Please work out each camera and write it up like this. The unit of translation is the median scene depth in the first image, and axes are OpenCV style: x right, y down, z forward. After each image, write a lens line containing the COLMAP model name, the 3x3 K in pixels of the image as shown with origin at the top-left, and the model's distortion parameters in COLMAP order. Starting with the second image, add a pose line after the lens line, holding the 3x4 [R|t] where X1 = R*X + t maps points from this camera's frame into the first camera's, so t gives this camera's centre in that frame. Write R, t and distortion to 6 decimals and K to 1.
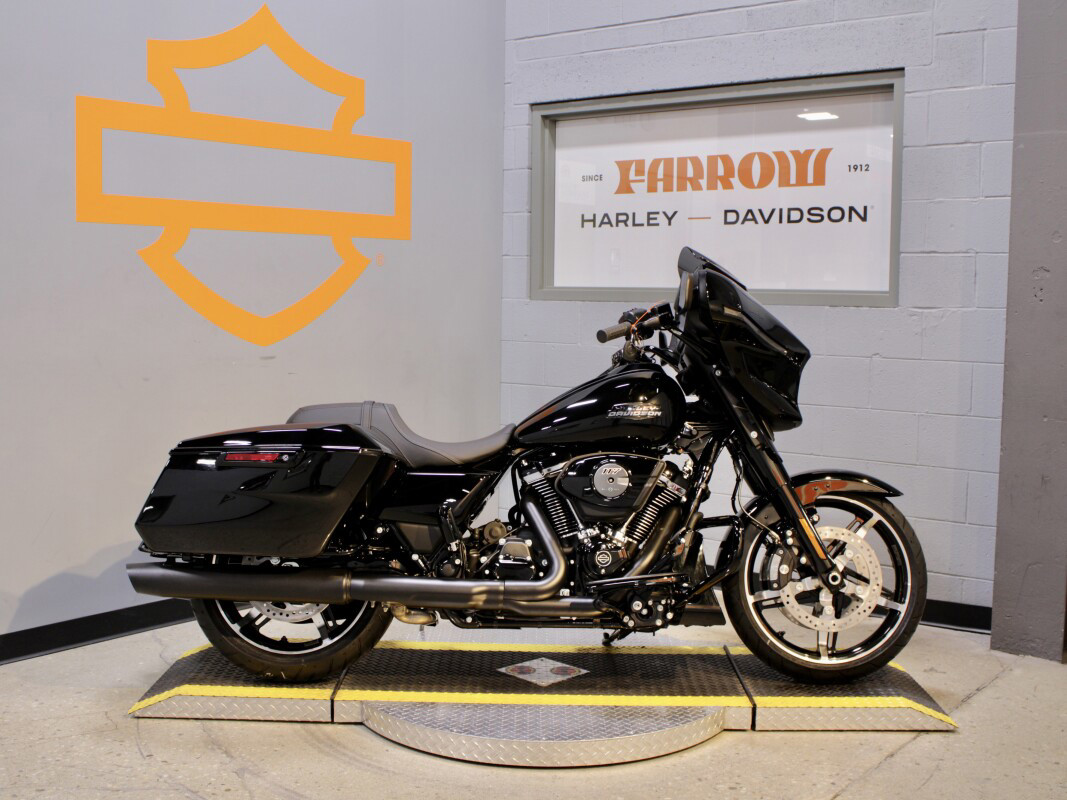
lens RADIAL K [[1246.6, 0, 533.8], [0, 1246.6, 404.4], [0, 0, 1]] dist [-0.064611, 0.000000]
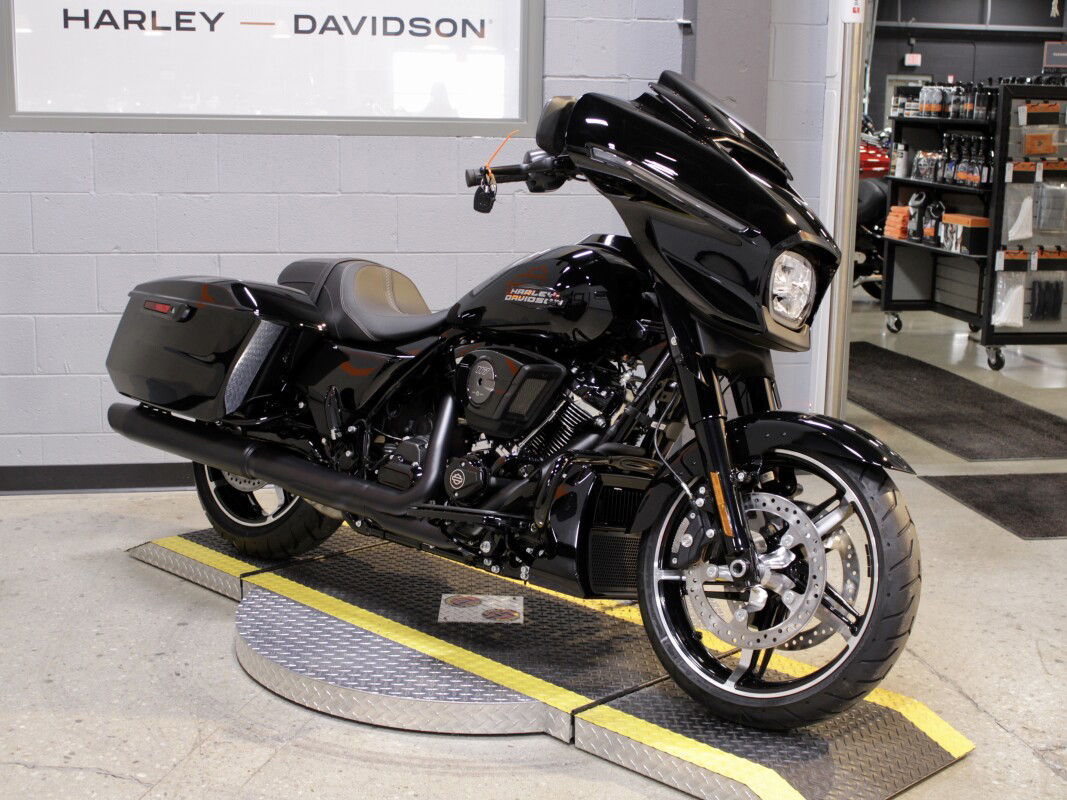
lens RADIAL K [[1488.0, 0, 526.9], [0, 1488.0, 400.0], [0, 0, 1]] dist [-0.053931, 0.000000]
pose [[0.657085, -0.144952, 0.739749, -0.604827], [0.060071, 0.988286, 0.140295, -0.047093], [-0.751419, -0.047748, 0.658095, 0.323778]]
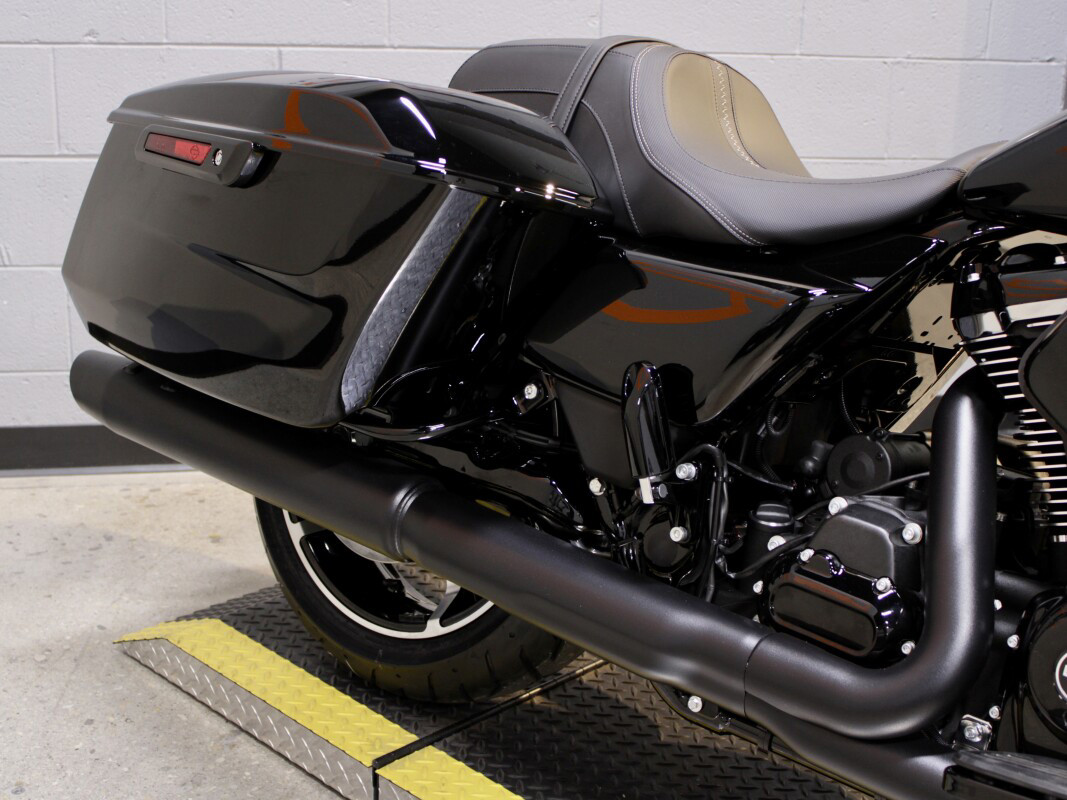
lens RADIAL K [[1488.0, 0, 555.5], [0, 1488.0, 407.0], [0, 0, 1]] dist [-0.053931, 0.000000]
pose [[0.646238, -0.220182, 0.730682, -0.303492], [0.043885, 0.966611, 0.252462, -0.016830], [-0.761873, -0.131085, 0.634323, 0.769744]]
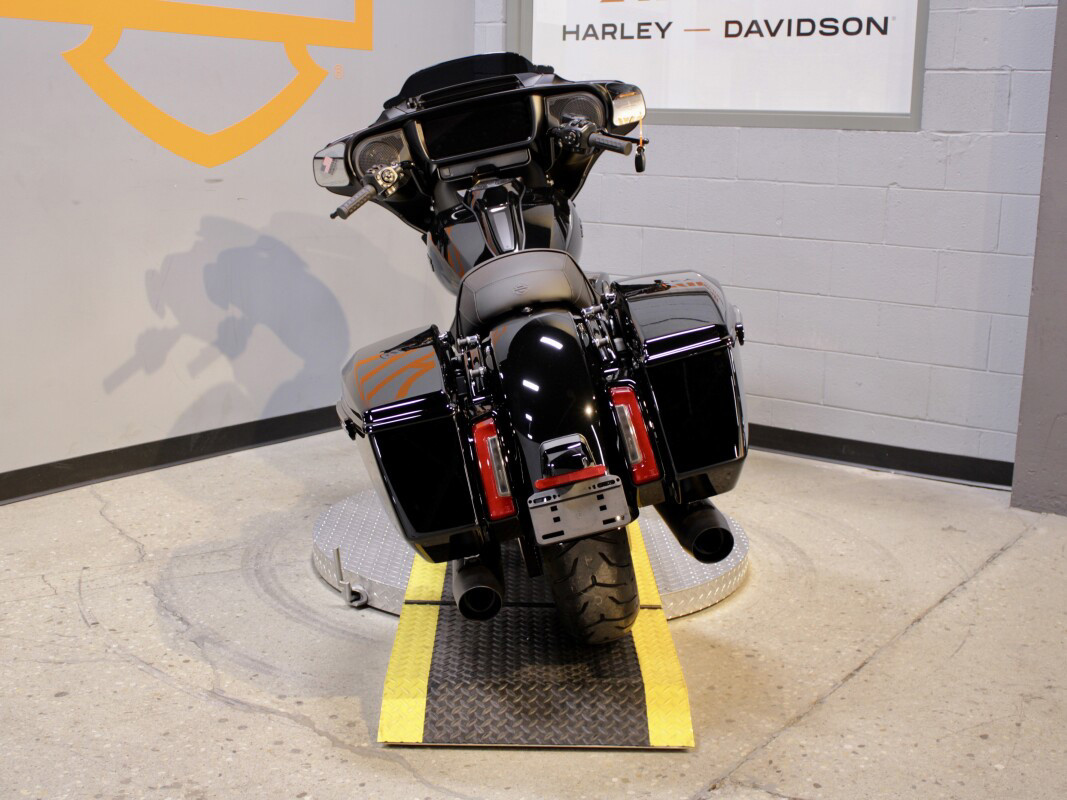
lens RADIAL K [[1311.9, 0, 536.0], [0, 1311.9, 399.6], [0, 0, 1]] dist [-0.065052, 0.000000]
pose [[0.999059, 0.003357, 0.043240, -0.027926], [-0.008096, 0.993912, 0.109876, 0.015335], [-0.042608, -0.110122, 0.993004, 0.059129]]
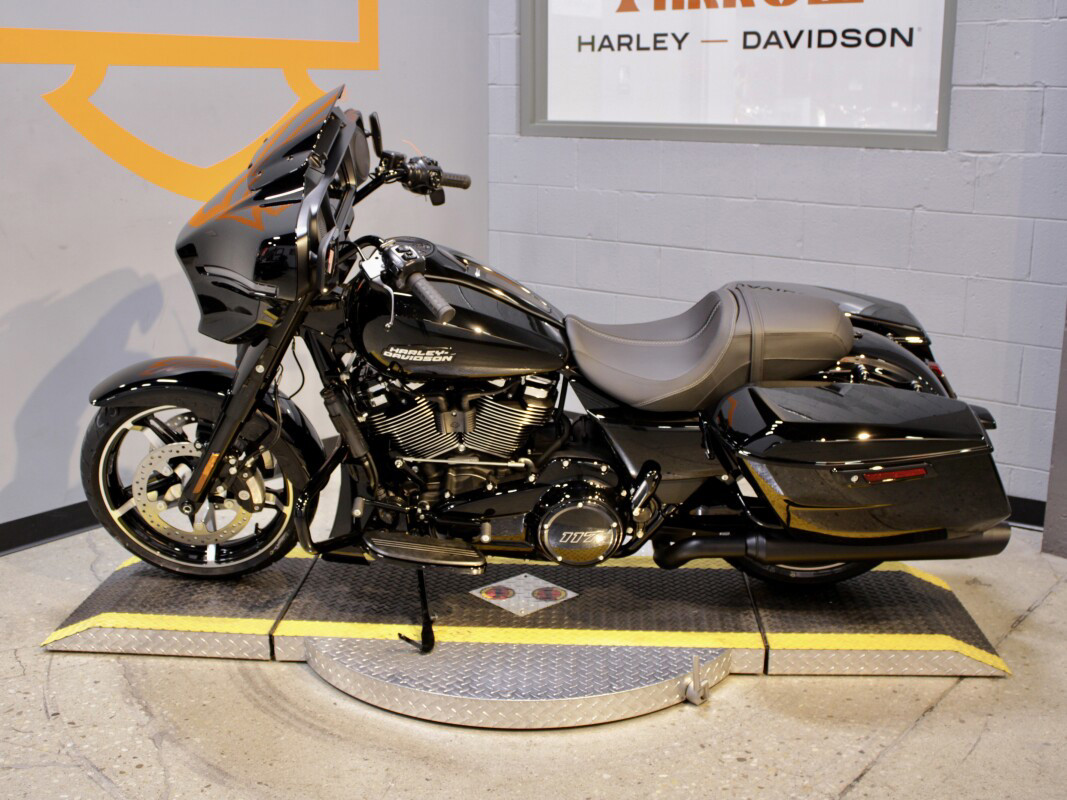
lens RADIAL K [[1246.6, 0, 528.9], [0, 1246.6, 390.8], [0, 0, 1]] dist [-0.064611, 0.000000]
pose [[0.999826, -0.005245, -0.017900, 0.024930], [0.007725, 0.989917, 0.141439, -0.042190], [0.016978, -0.141553, 0.989785, 0.153042]]
